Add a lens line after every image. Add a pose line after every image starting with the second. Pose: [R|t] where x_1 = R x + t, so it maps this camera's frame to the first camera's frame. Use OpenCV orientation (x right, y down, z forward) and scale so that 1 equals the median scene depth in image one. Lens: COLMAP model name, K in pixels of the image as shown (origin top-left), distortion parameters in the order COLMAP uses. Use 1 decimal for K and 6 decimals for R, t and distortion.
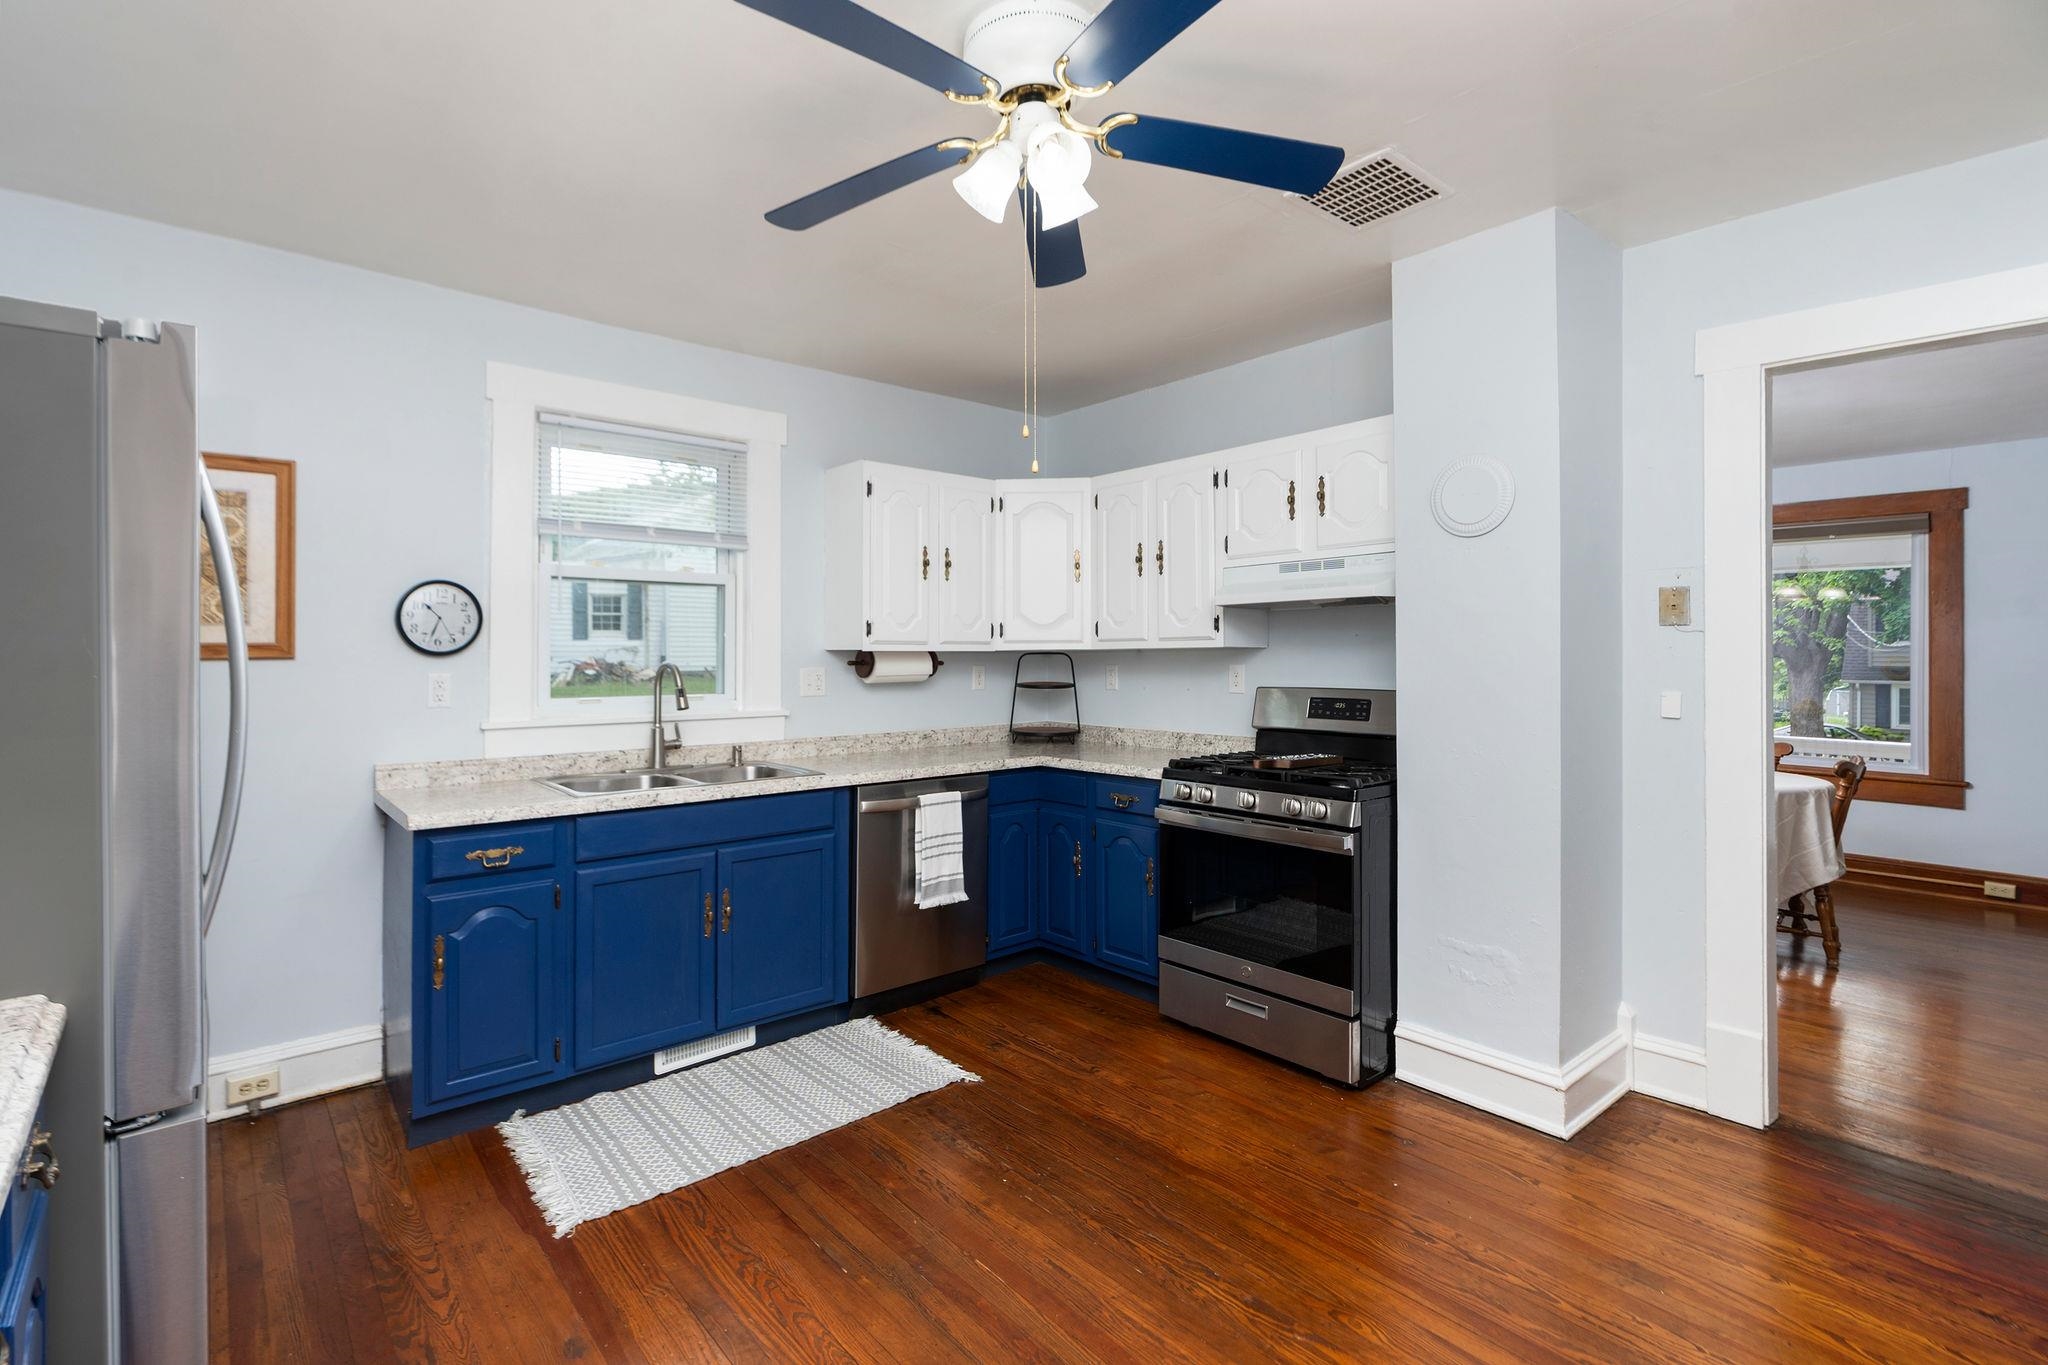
lens RADIAL K [[945.7, 0, 1017.2], [0, 945.7, 654.2], [0, 0, 1]] dist [0.000668, 0.000565]
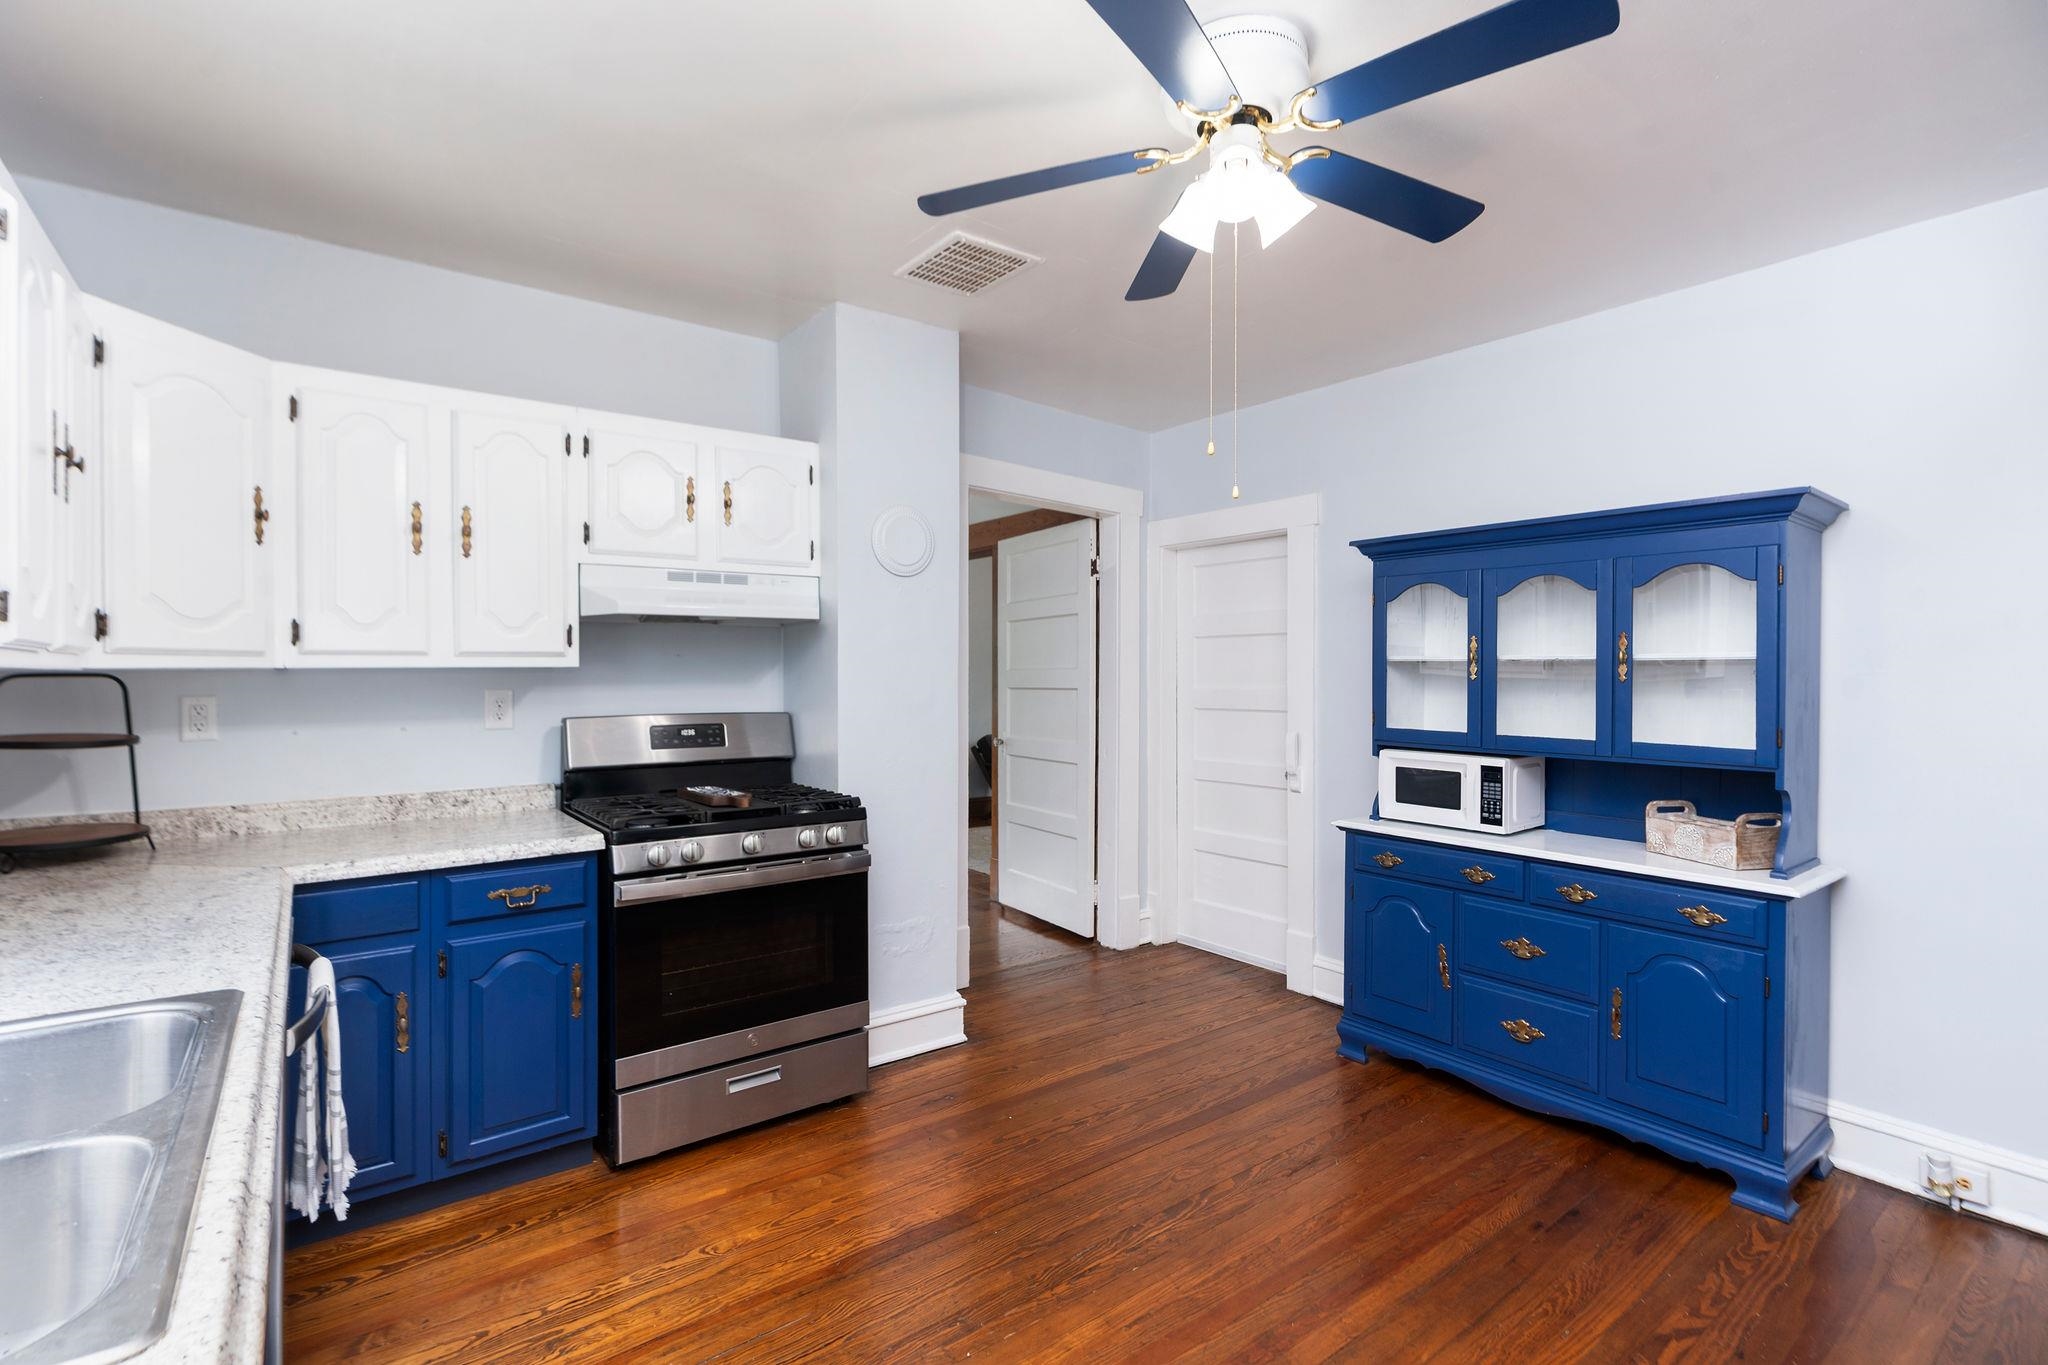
lens RADIAL K [[925.8, 0, 1012.1], [0, 925.8, 686.7], [0, 0, 1]] dist [0.000640, 0.000323]
pose [[0.070610, -0.014684, 0.997396, -0.549349], [-0.001610, 0.999889, 0.014835, -0.003700], [-0.997503, -0.002654, 0.070579, 0.655282]]
